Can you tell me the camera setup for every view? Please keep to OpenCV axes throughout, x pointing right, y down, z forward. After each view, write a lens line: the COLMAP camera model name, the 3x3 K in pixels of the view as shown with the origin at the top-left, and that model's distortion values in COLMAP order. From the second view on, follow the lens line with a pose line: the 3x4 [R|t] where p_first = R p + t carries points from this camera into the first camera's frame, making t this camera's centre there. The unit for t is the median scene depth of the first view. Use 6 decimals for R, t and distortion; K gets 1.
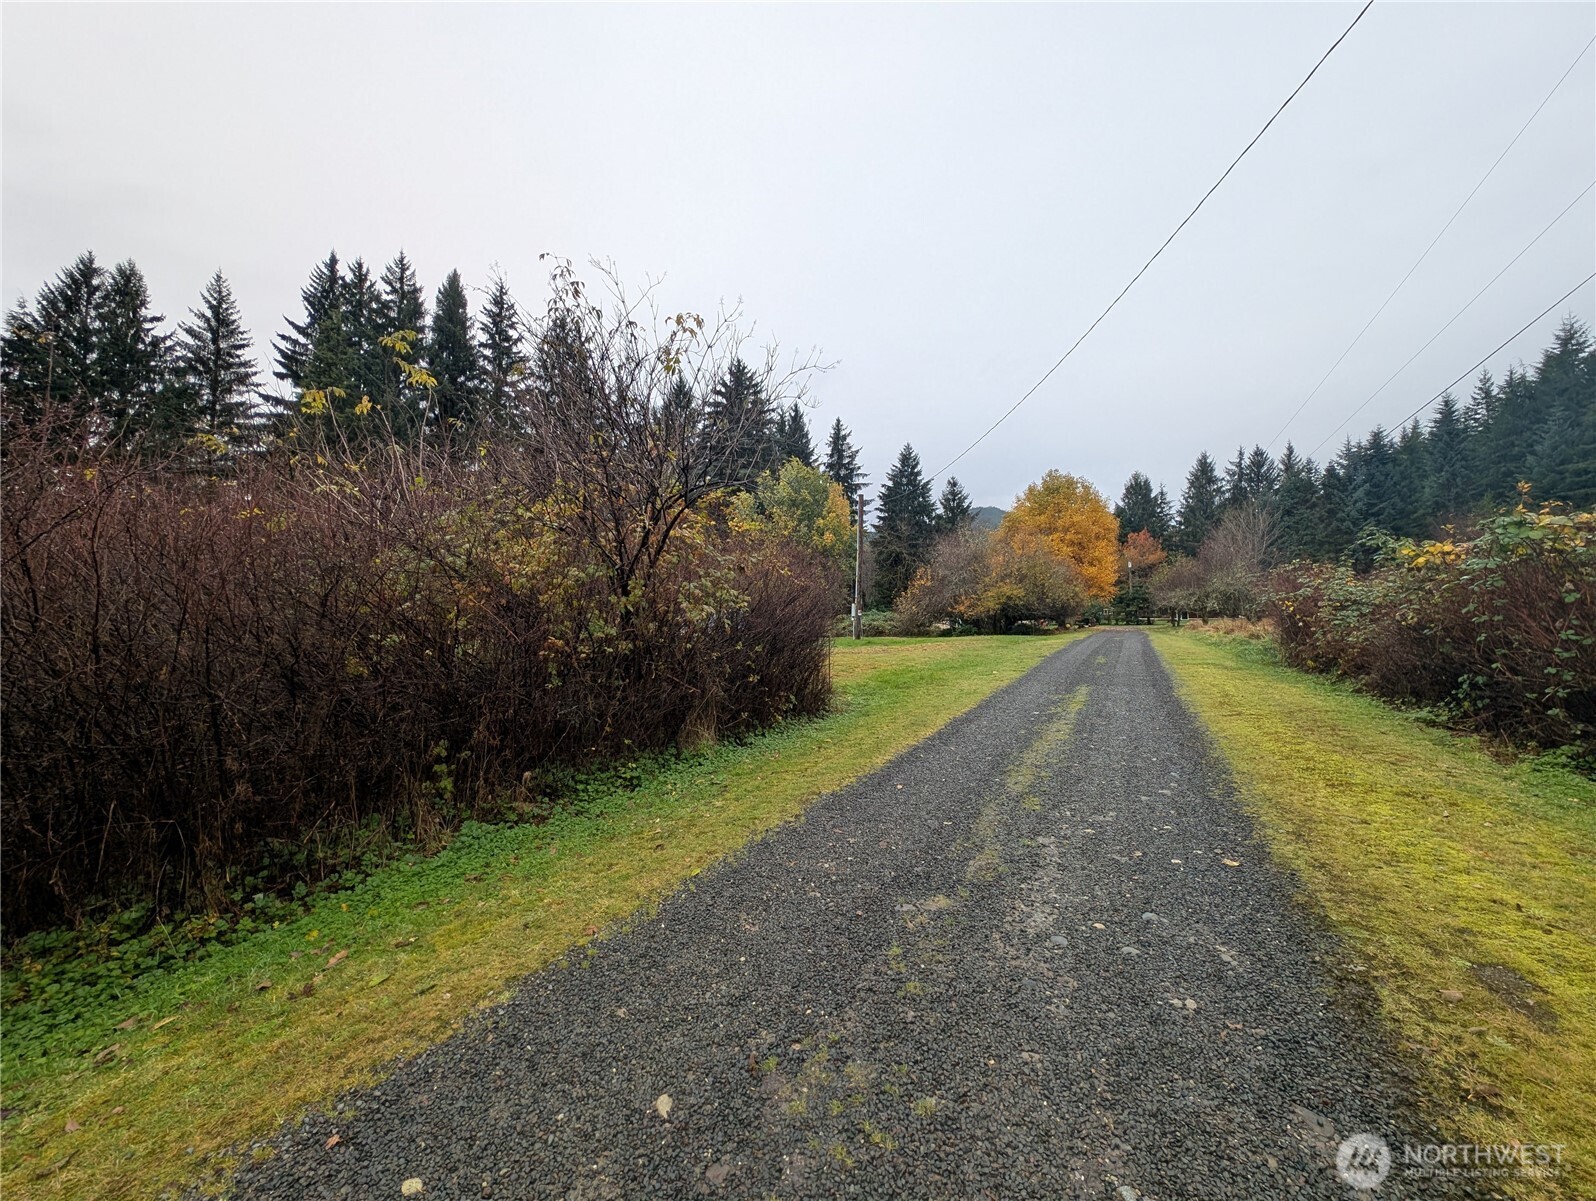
lens RADIAL K [[597.0, 0, 798.6], [0, 597.0, 600.0], [0, 0, 1]] dist [0.004846, -0.002856]
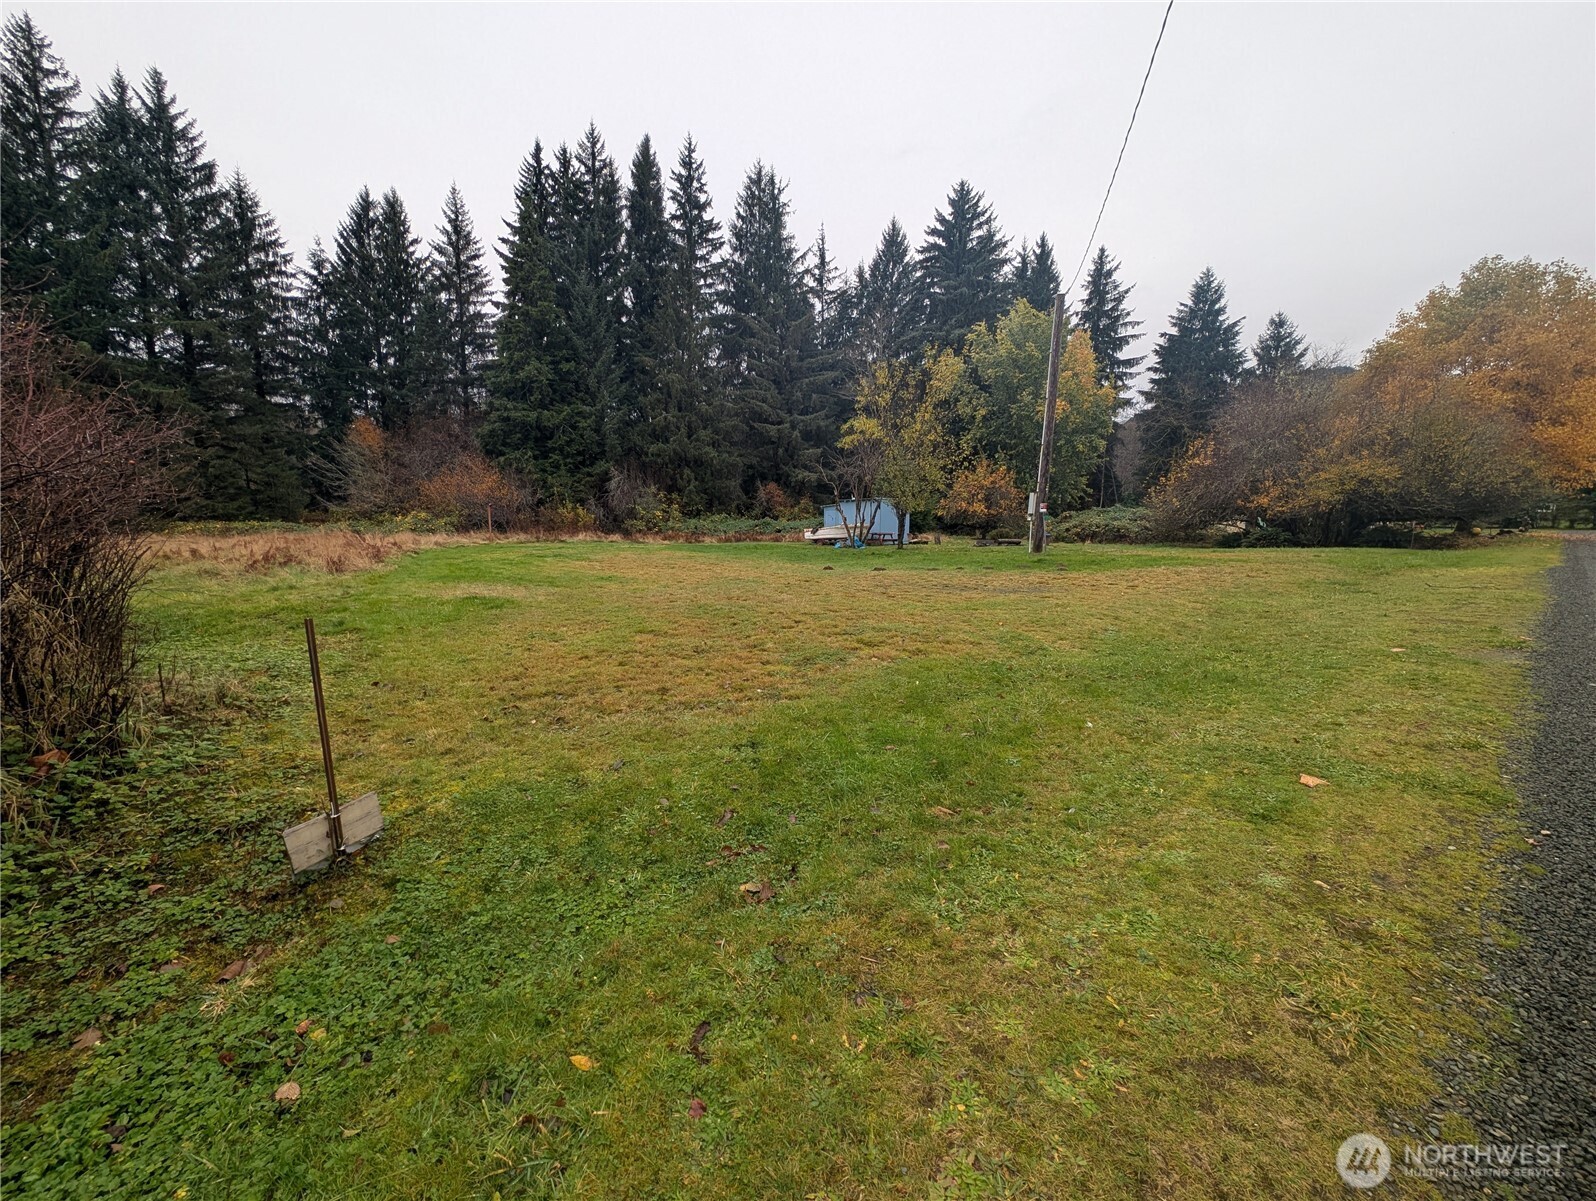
lens RADIAL K [[597.0, 0, 799.6], [0, 597.0, 603.4], [0, 0, 1]] dist [0.004846, -0.002856]
pose [[0.921634, 0.059507, -0.383470, 0.043723], [0.009020, 0.984621, 0.174473, 0.003454], [0.387955, -0.164259, 0.906923, 0.137024]]
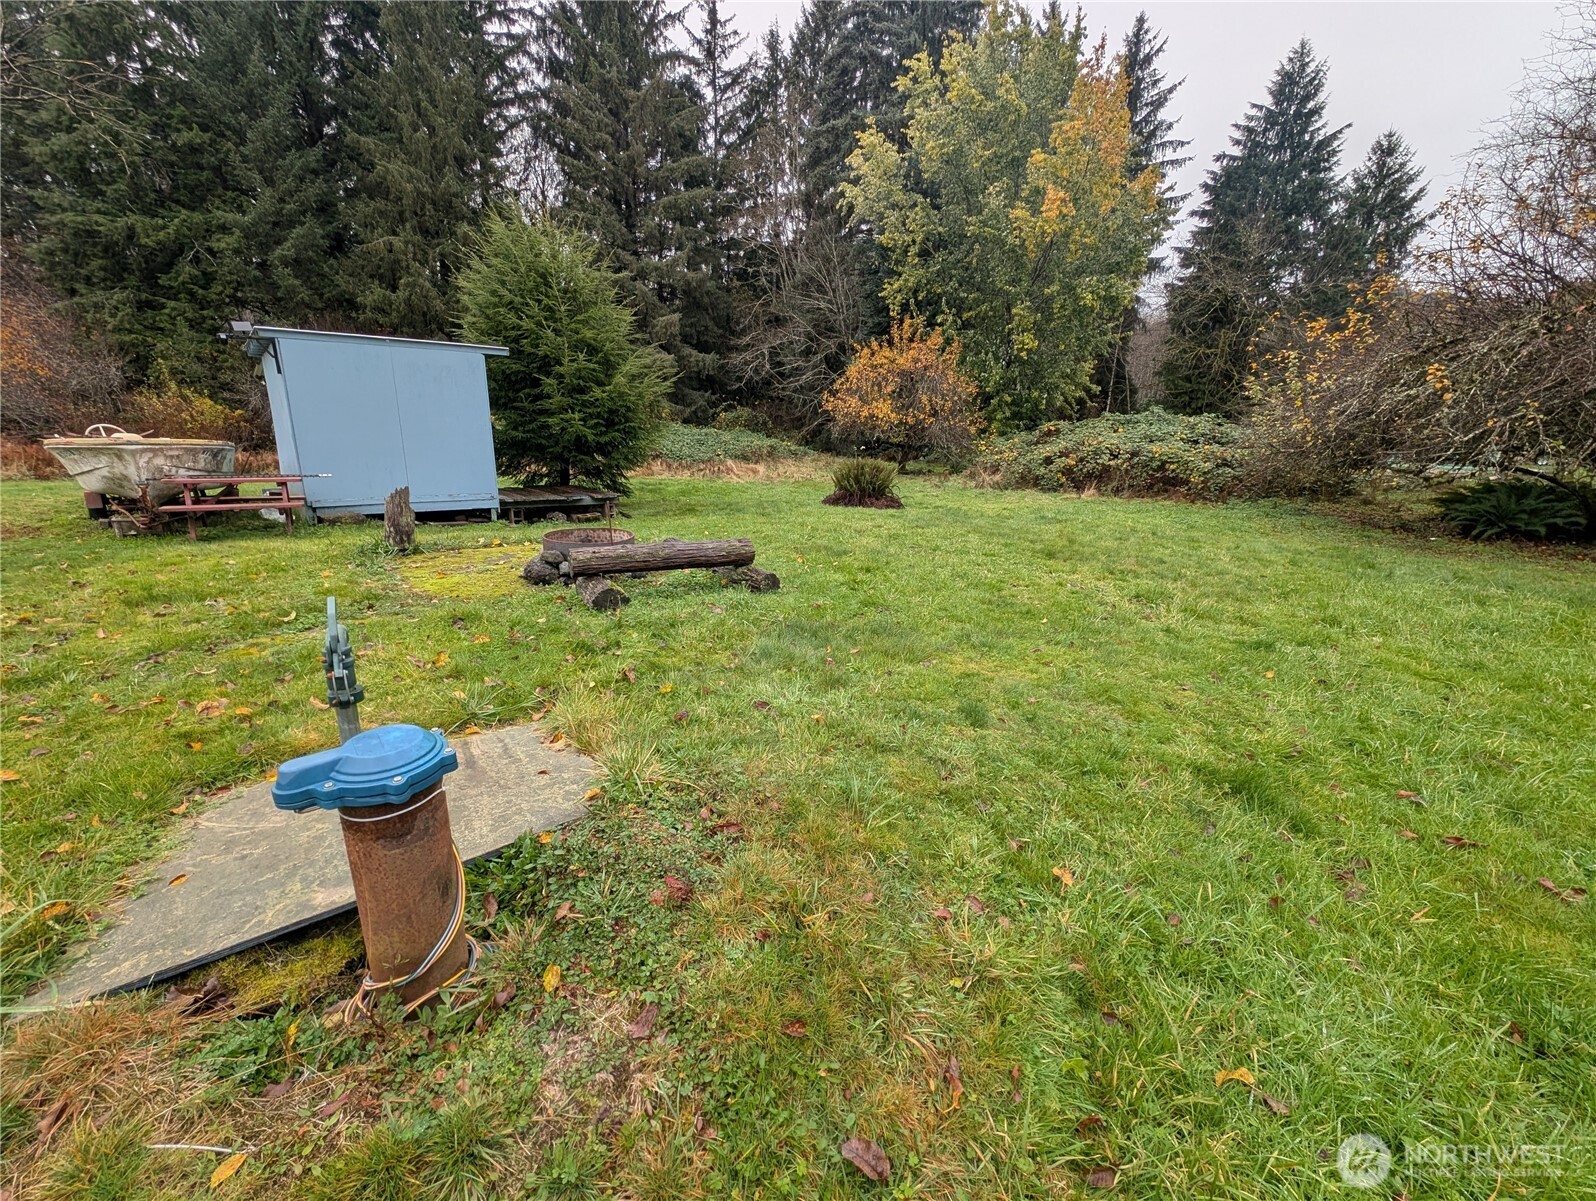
lens RADIAL K [[597.0, 0, 801.0], [0, 597.0, 597.5], [0, 0, 1]] dist [0.004846, -0.002856]
pose [[0.928493, 0.125247, -0.349591, 0.054944], [-0.015054, 0.953327, 0.301565, 0.015554], [0.371044, -0.274738, 0.887043, 0.464661]]
